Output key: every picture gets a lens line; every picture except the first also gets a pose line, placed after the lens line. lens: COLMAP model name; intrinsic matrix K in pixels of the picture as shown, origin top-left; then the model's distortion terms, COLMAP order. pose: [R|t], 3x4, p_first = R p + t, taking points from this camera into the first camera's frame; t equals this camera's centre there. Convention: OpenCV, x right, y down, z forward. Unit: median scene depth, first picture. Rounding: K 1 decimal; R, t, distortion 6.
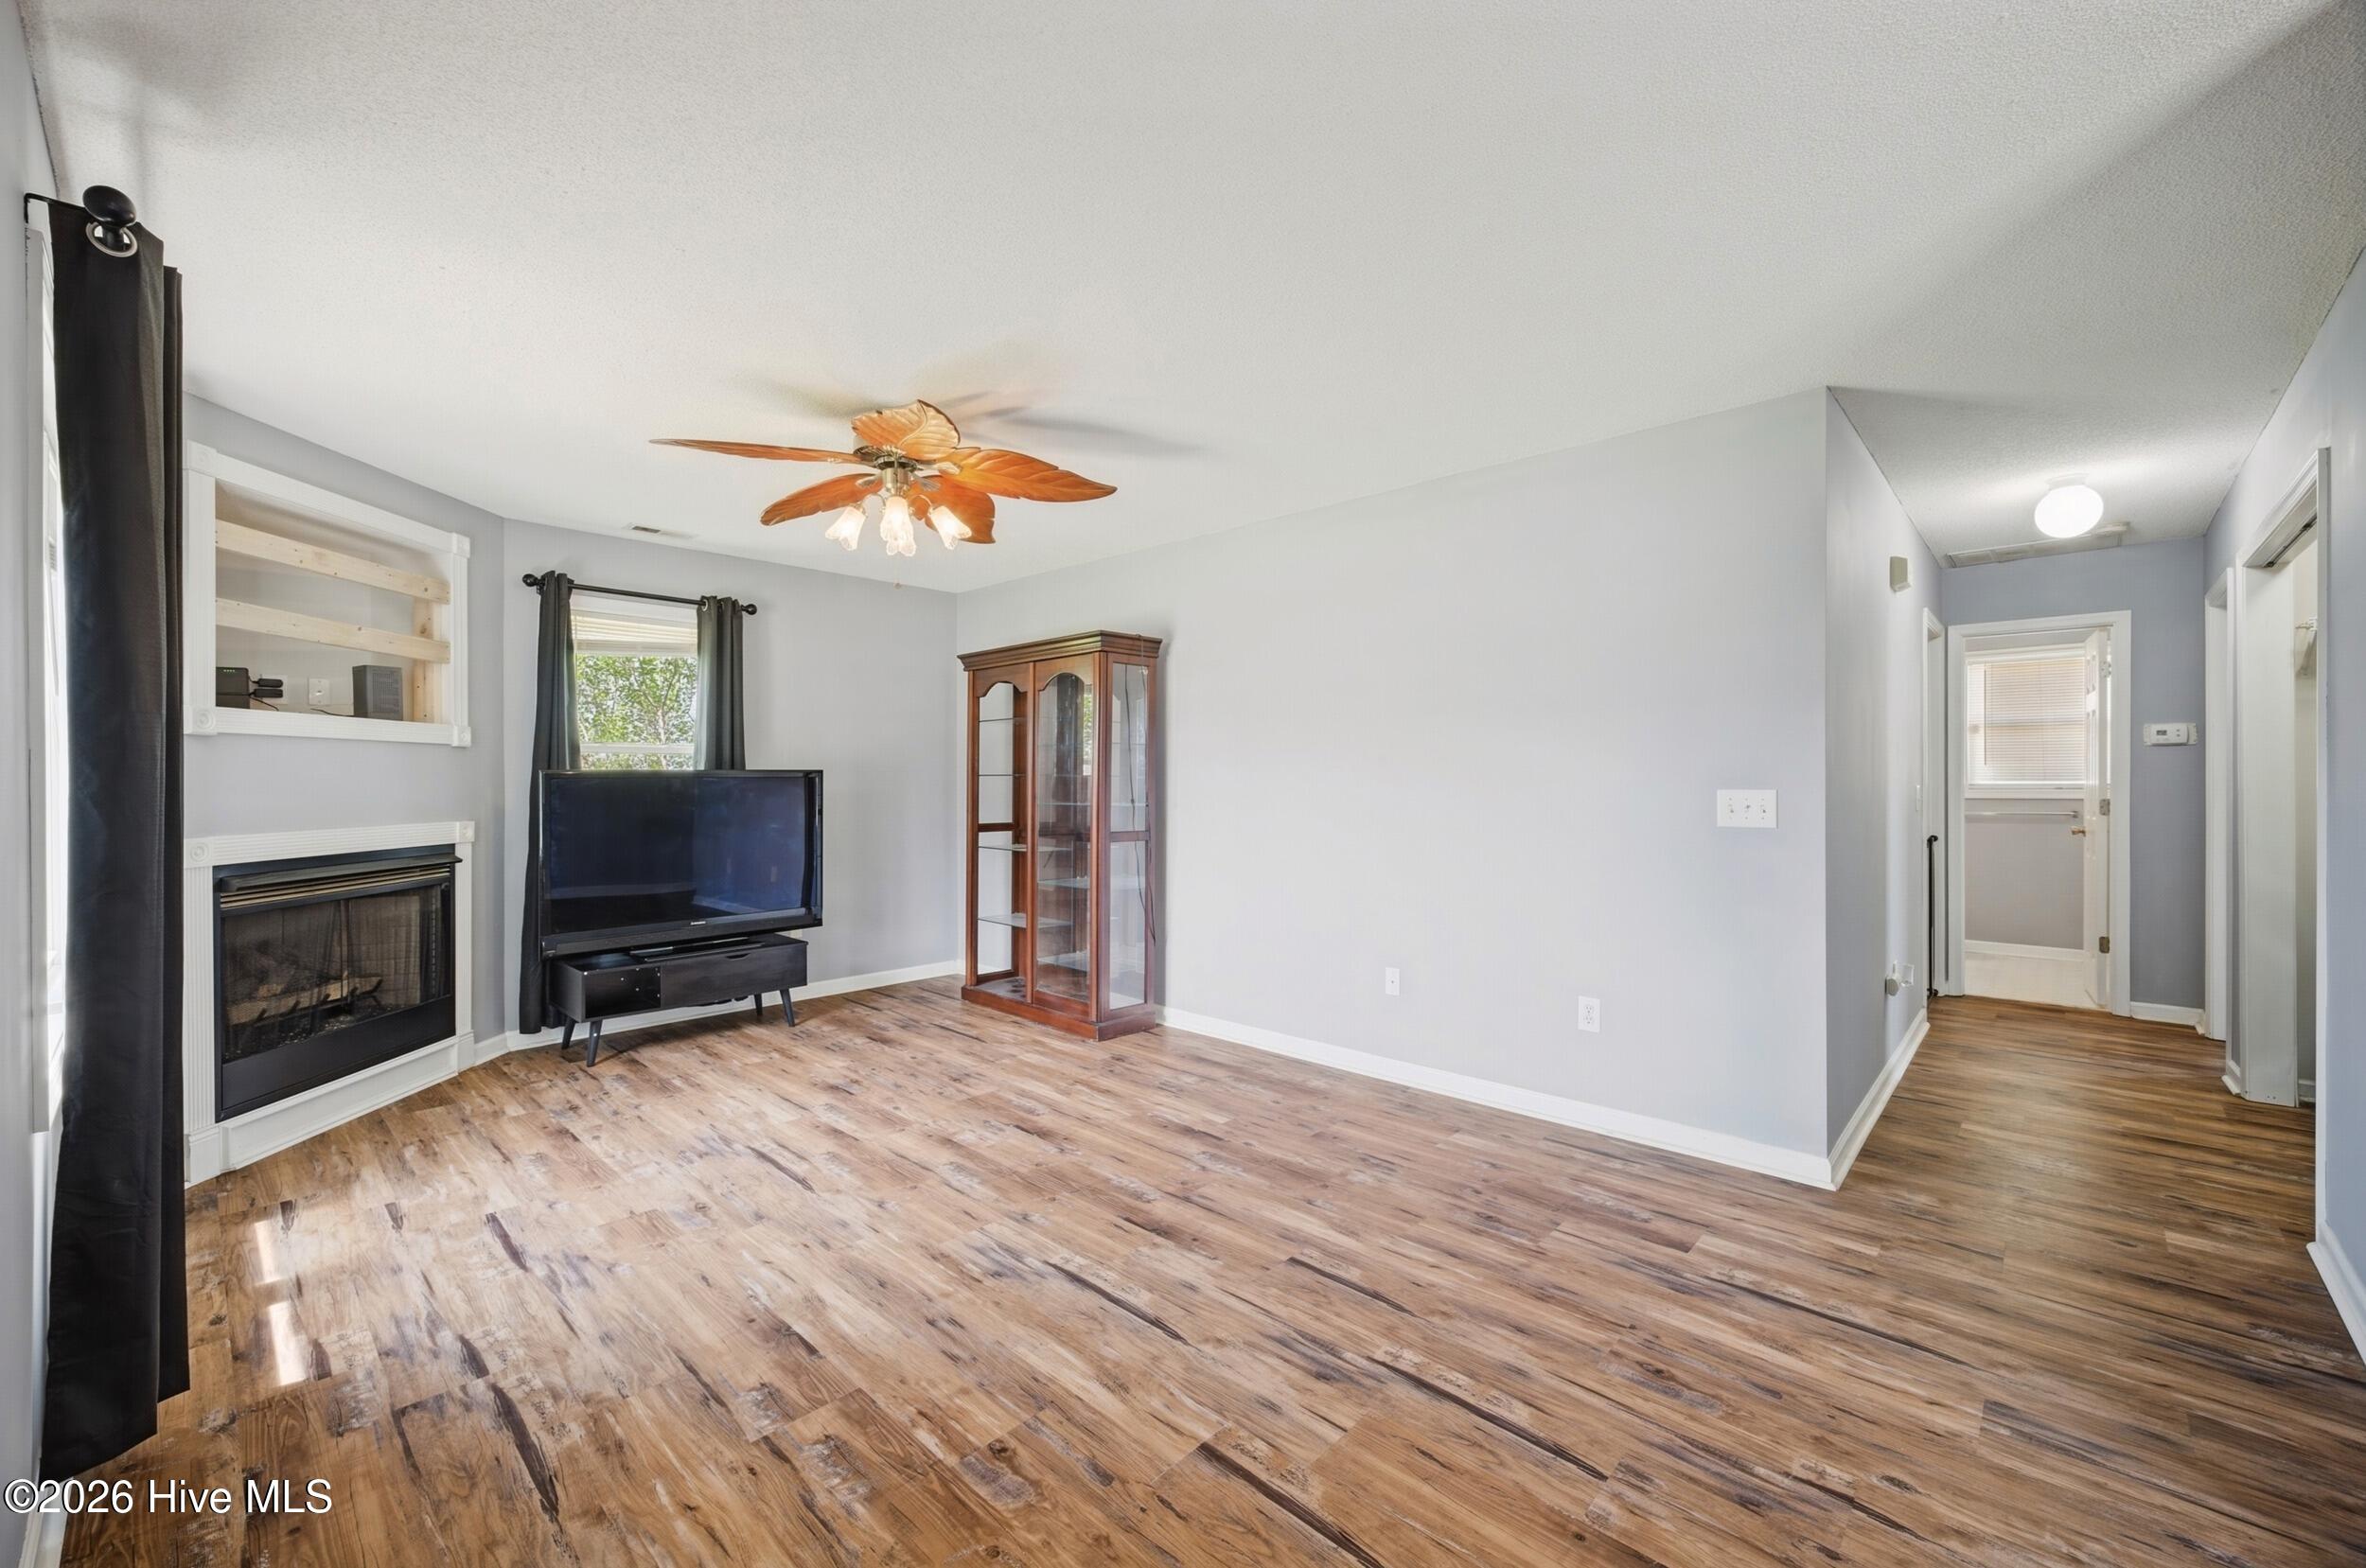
lens RADIAL K [[941.6, 0, 1187.6], [0, 941.6, 782.8], [0, 0, 1]] dist [-0.003441, -0.000187]
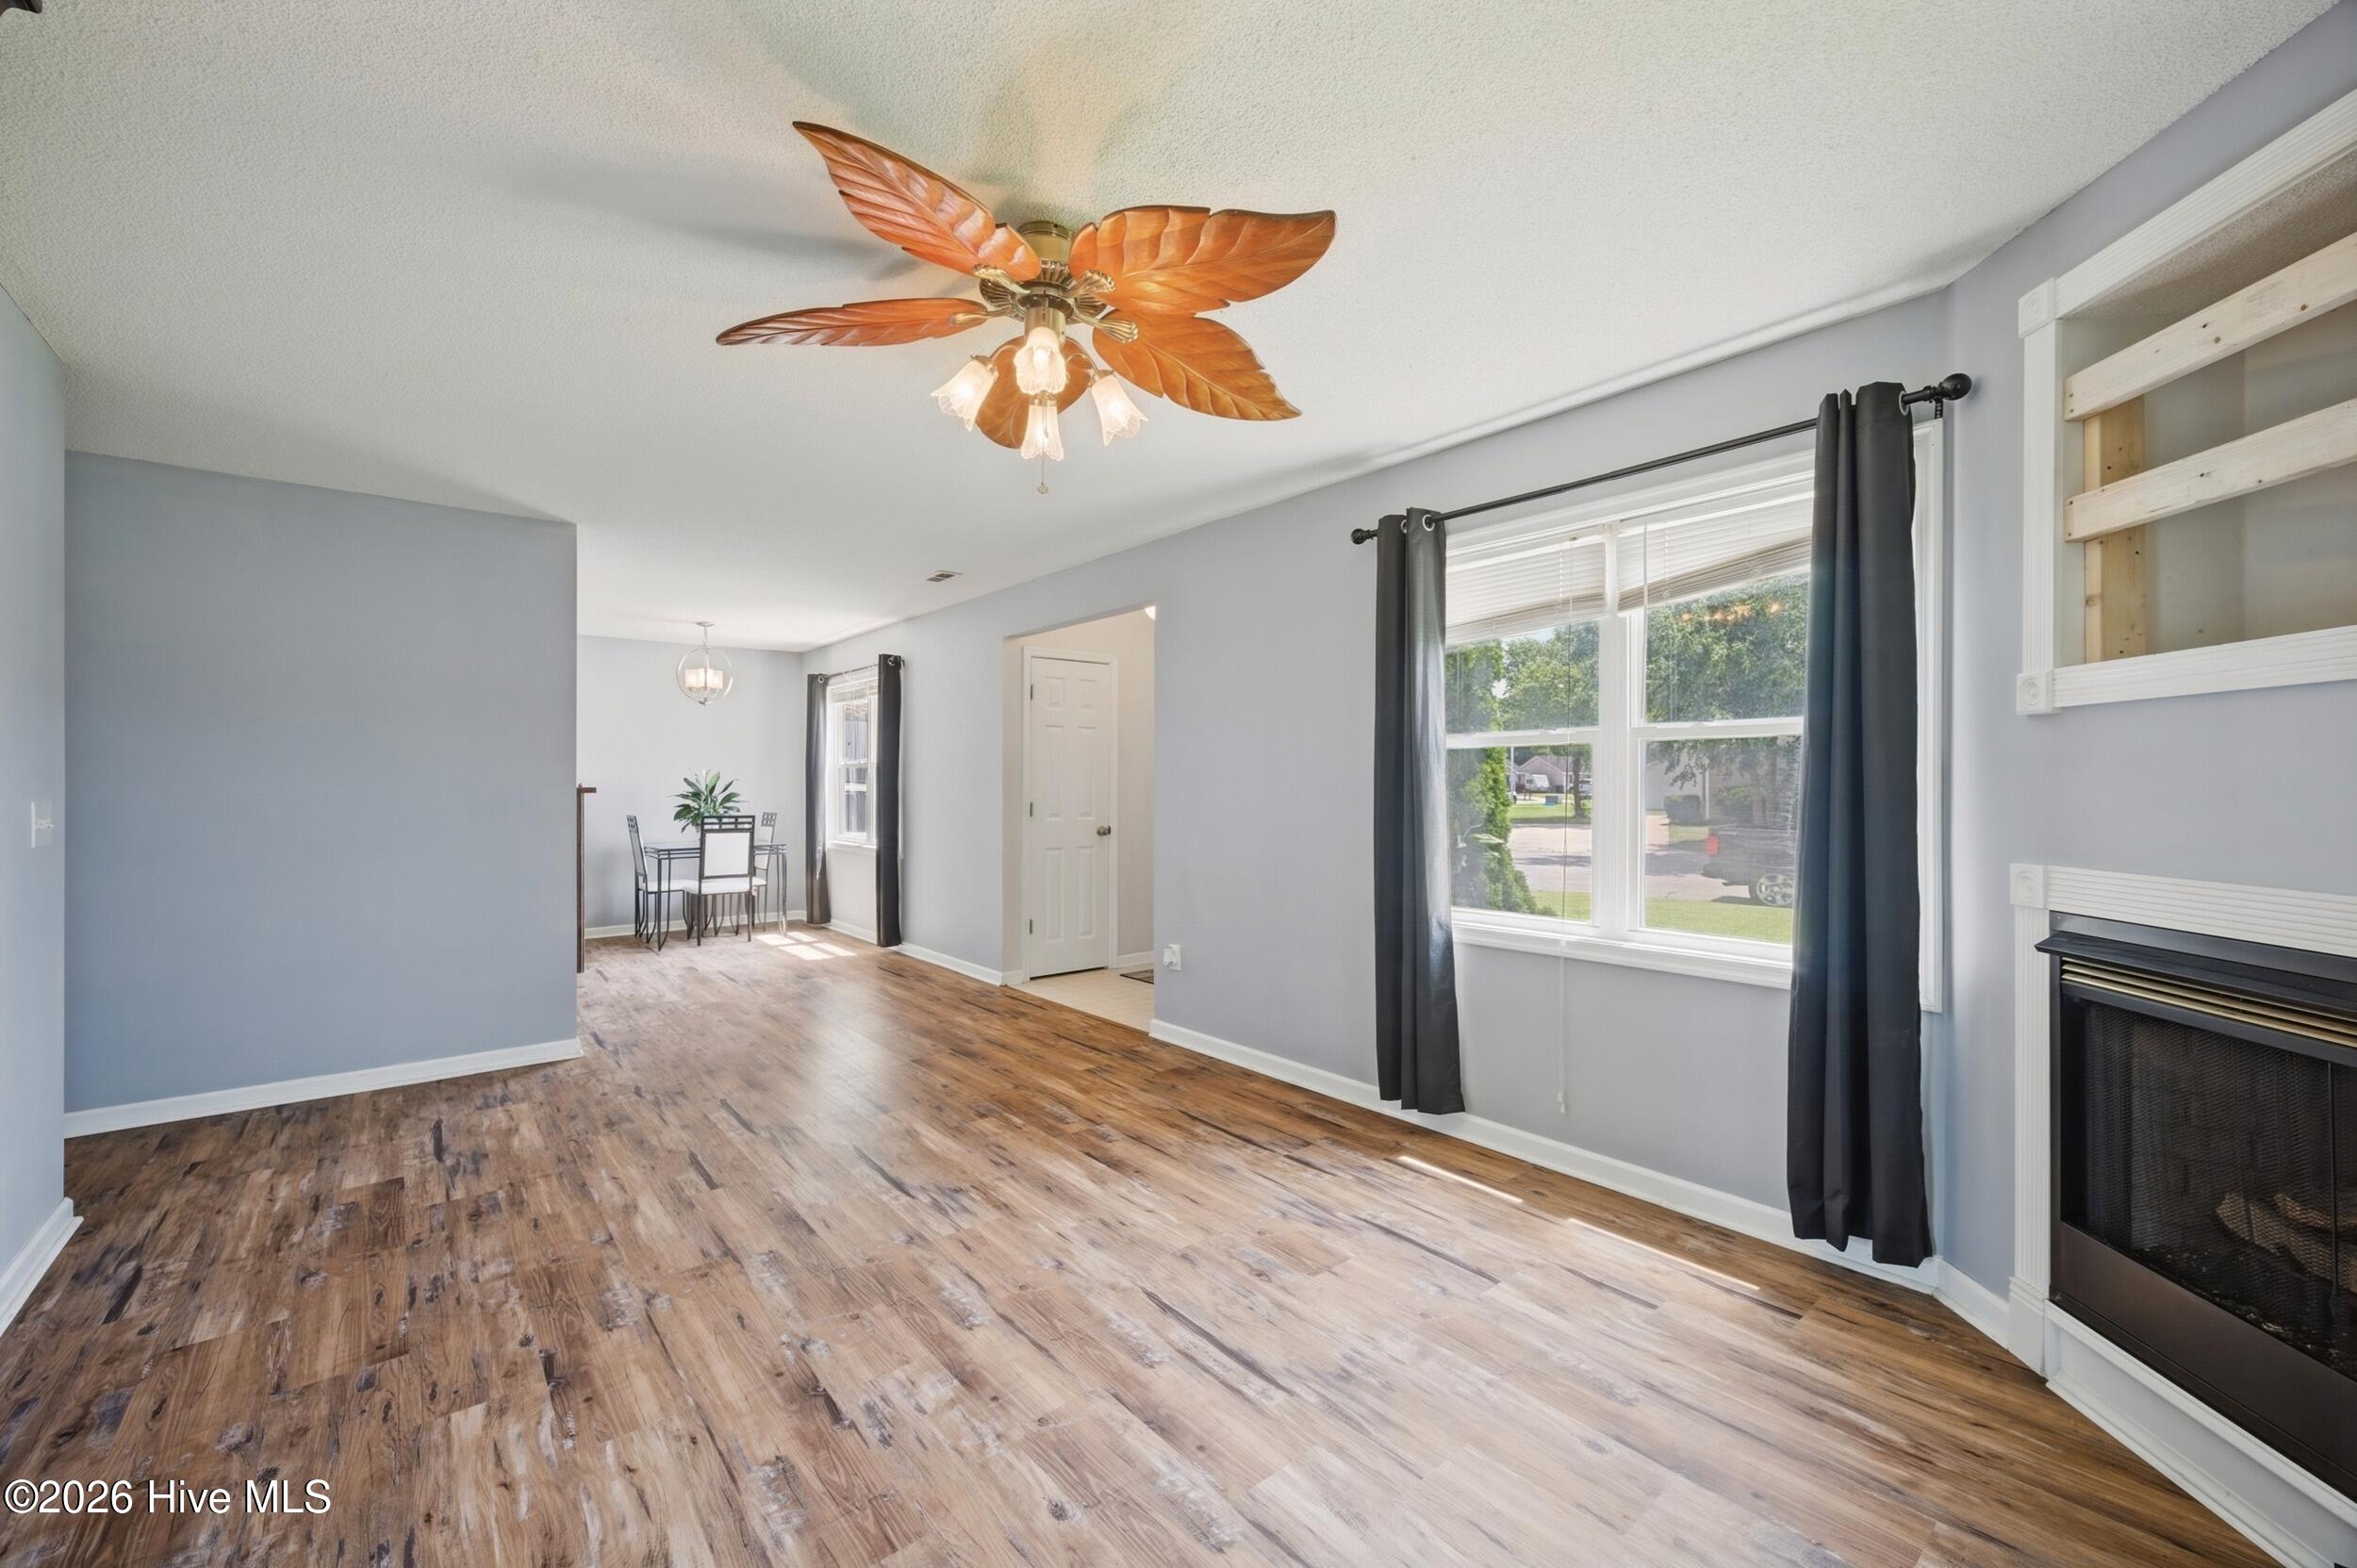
lens RADIAL K [[938.1, 0, 1181.2], [0, 938.1, 782.4], [0, 0, 1]] dist [-0.003441, -0.000187]
pose [[-0.992862, 0.003114, 0.119226, -0.506668], [0.003390, 0.999992, 0.002117, -0.005827], [-0.119218, 0.002506, -0.992865, 1.725604]]
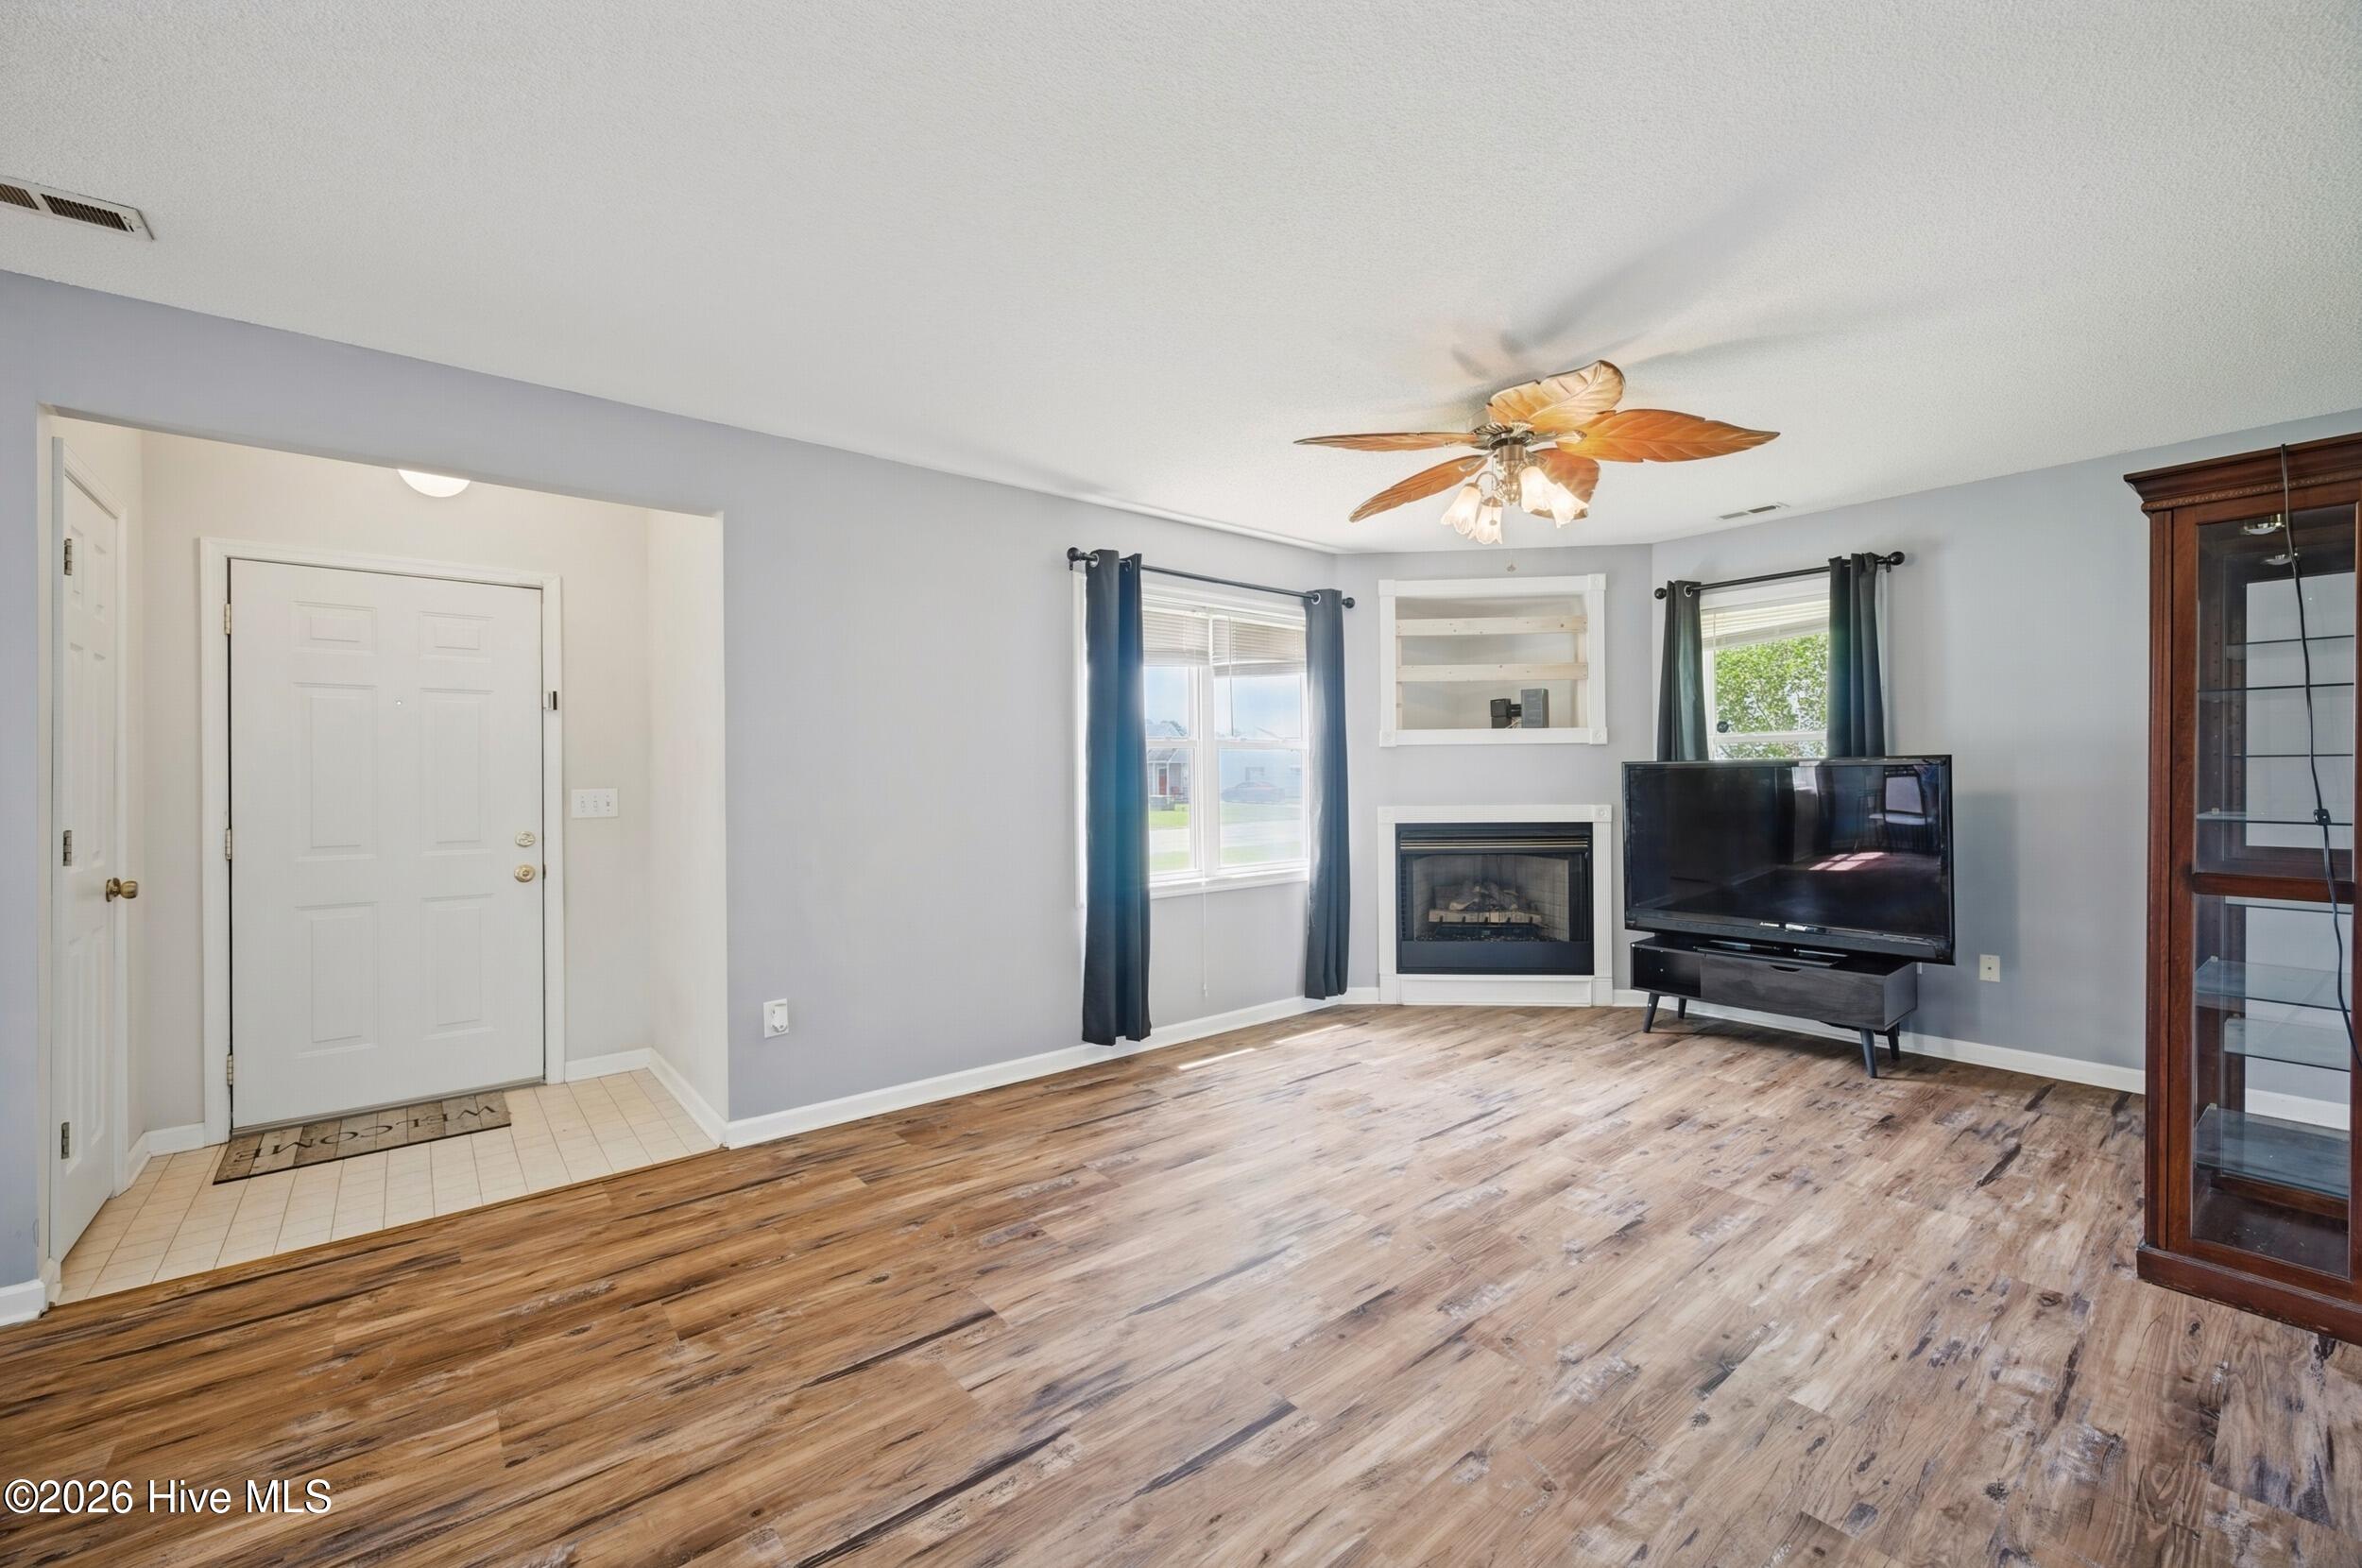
lens RADIAL K [[939.9, 0, 1178.7], [0, 939.9, 780.9], [0, 0, 1]] dist [-0.003441, -0.000187]
pose [[-0.130543, 0.007291, -0.991416, 0.713331], [0.006259, 0.999959, 0.006529, -0.003088], [0.991423, -0.005353, -0.130584, 0.830157]]
